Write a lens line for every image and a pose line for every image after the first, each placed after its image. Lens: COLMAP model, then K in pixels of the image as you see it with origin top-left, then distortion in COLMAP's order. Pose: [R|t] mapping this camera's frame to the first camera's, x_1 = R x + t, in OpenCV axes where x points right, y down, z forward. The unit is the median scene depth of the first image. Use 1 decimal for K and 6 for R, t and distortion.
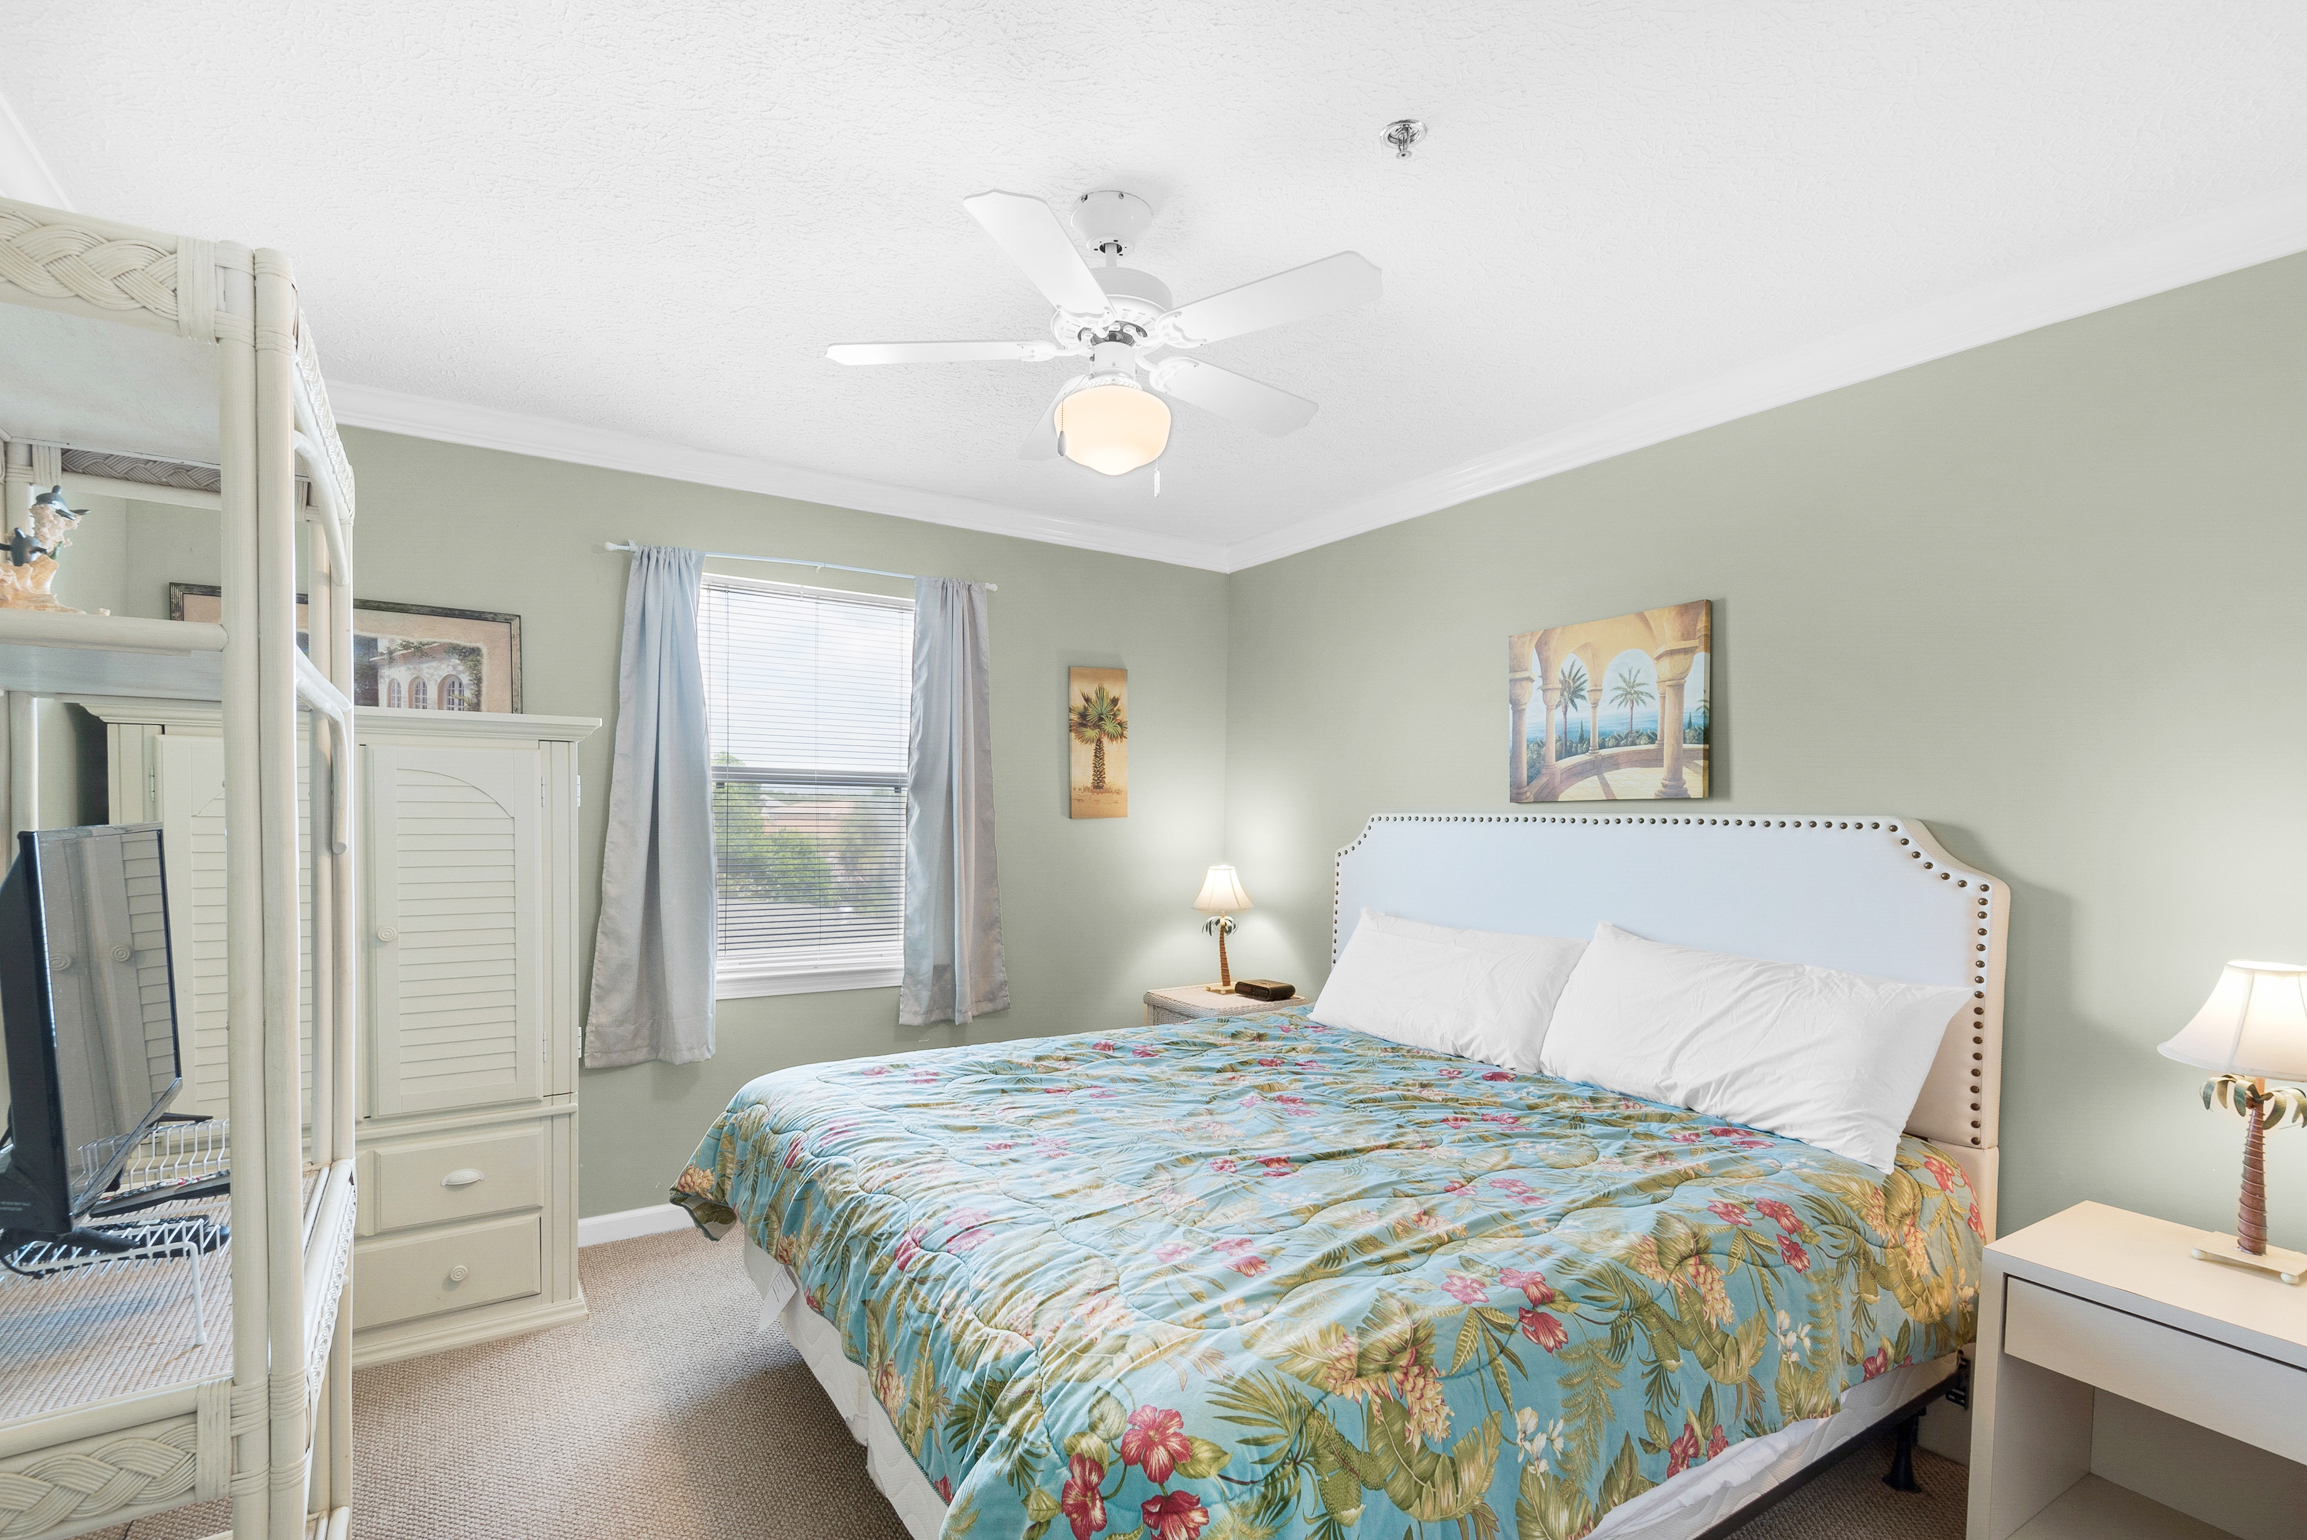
lens RADIAL K [[1078.8, 0, 1204.1], [0, 1078.8, 773.0], [0, 0, 1]] dist [0.030595, -0.000236]
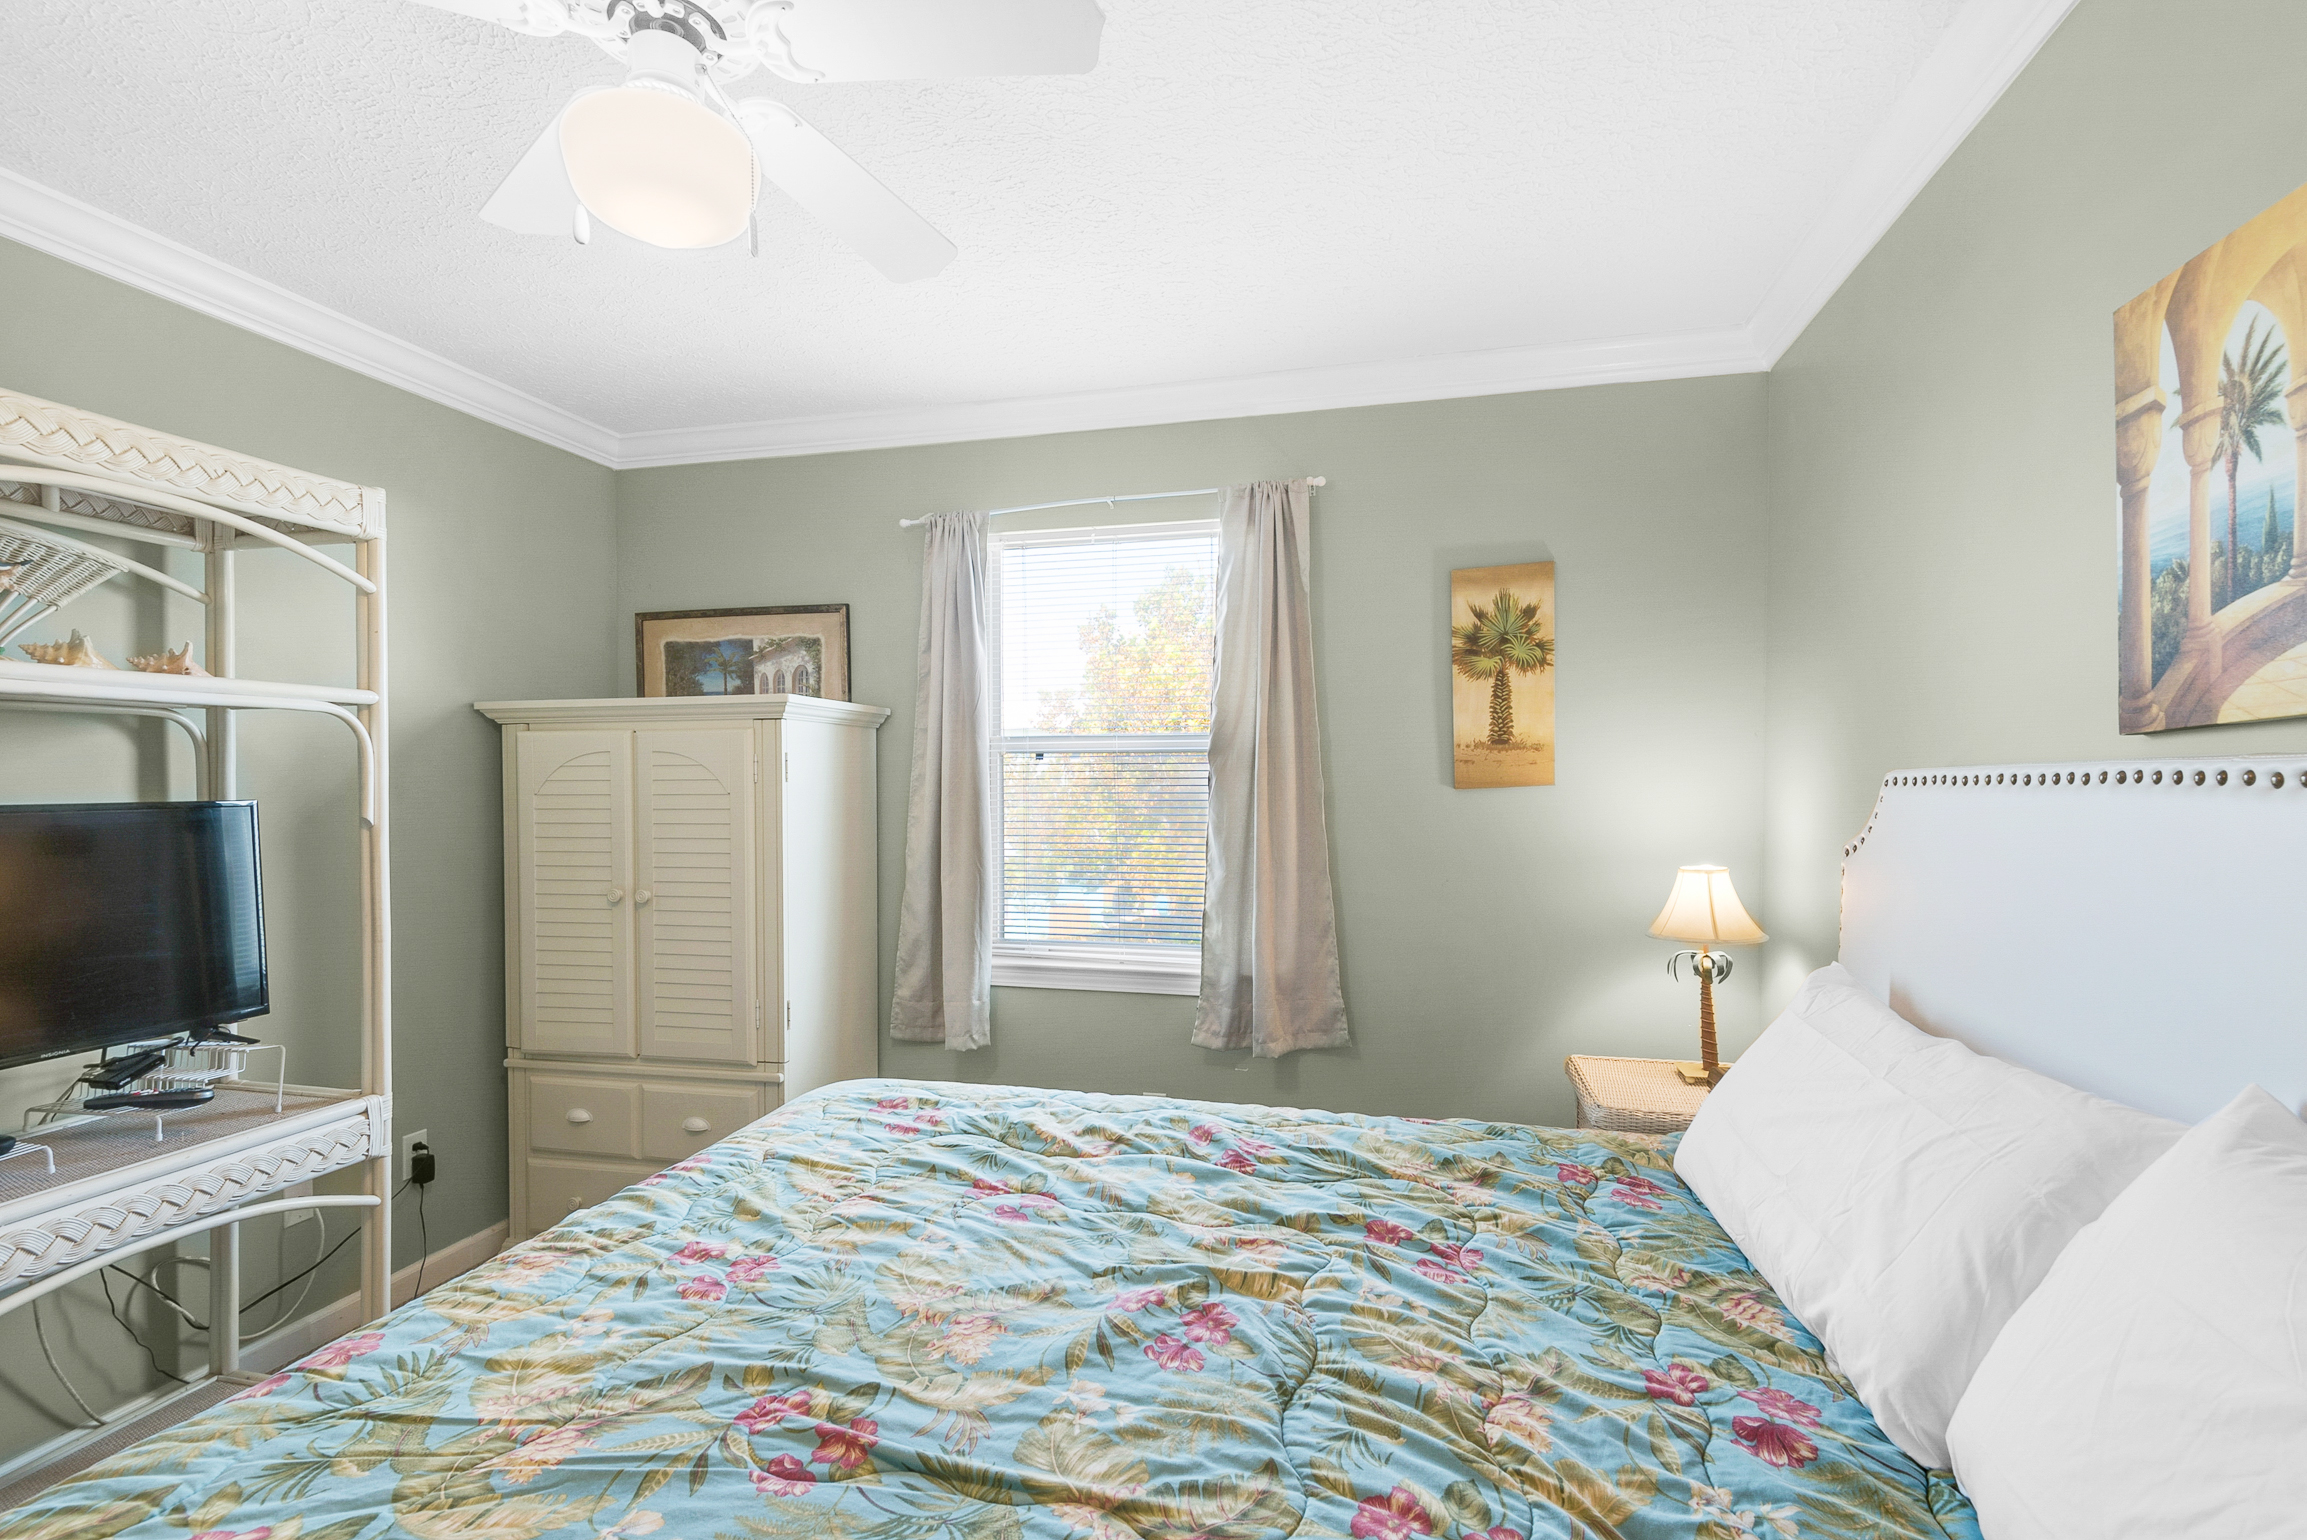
lens RADIAL K [[1109.4, 0, 1149.3], [0, 1109.4, 760.3], [0, 0, 1]] dist [0.033725, -0.026461]
pose [[0.660029, -0.030622, -0.750615, 0.370111], [0.041281, 0.999138, -0.004462, 0.024934], [0.750105, -0.028041, 0.660724, 0.489155]]
